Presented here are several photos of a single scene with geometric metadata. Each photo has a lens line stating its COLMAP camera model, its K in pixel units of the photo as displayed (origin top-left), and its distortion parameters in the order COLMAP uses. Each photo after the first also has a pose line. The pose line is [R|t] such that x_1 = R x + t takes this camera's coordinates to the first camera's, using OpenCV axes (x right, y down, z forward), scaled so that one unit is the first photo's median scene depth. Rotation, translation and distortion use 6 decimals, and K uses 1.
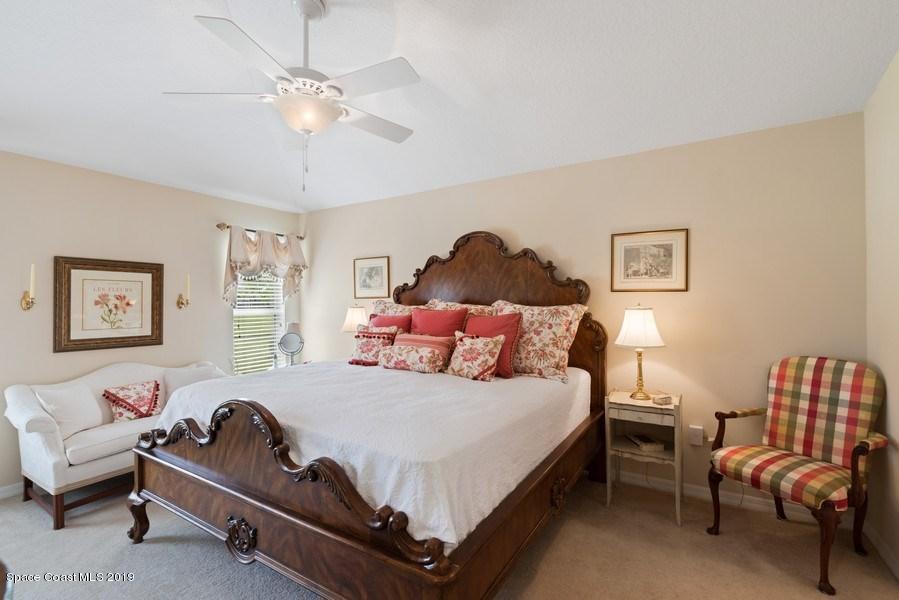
lens RADIAL K [[405.3, 0, 448.3], [0, 405.3, 302.3], [0, 0, 1]] dist [-0.001775, -0.000029]
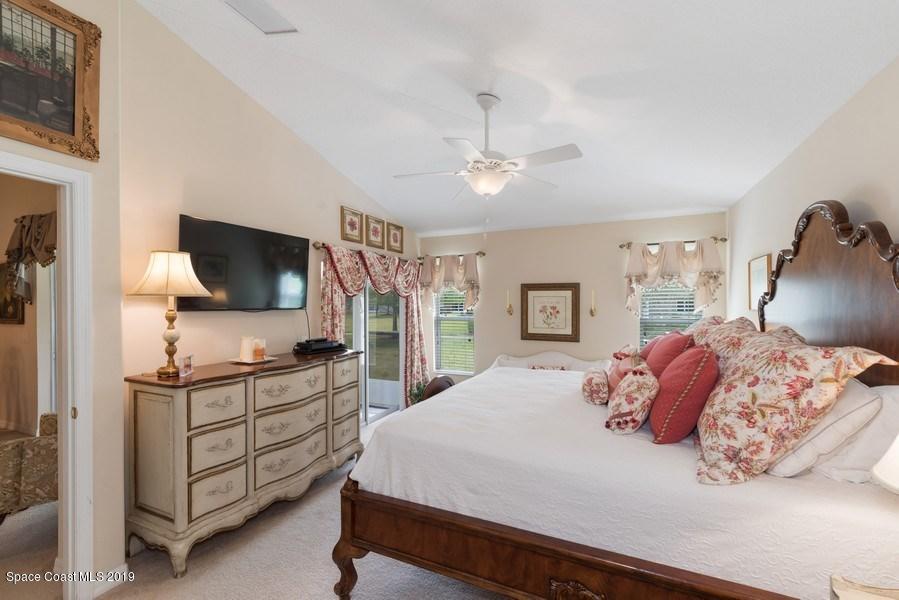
lens RADIAL K [[389.8, 0, 447.7], [0, 389.8, 299.3], [0, 0, 1]] dist [0.001198, 0.000016]
pose [[0.130365, -0.002897, -0.991462, 0.573080], [0.001725, 0.999995, -0.002695, -0.039915], [0.991465, -0.001358, 0.130369, 0.425113]]
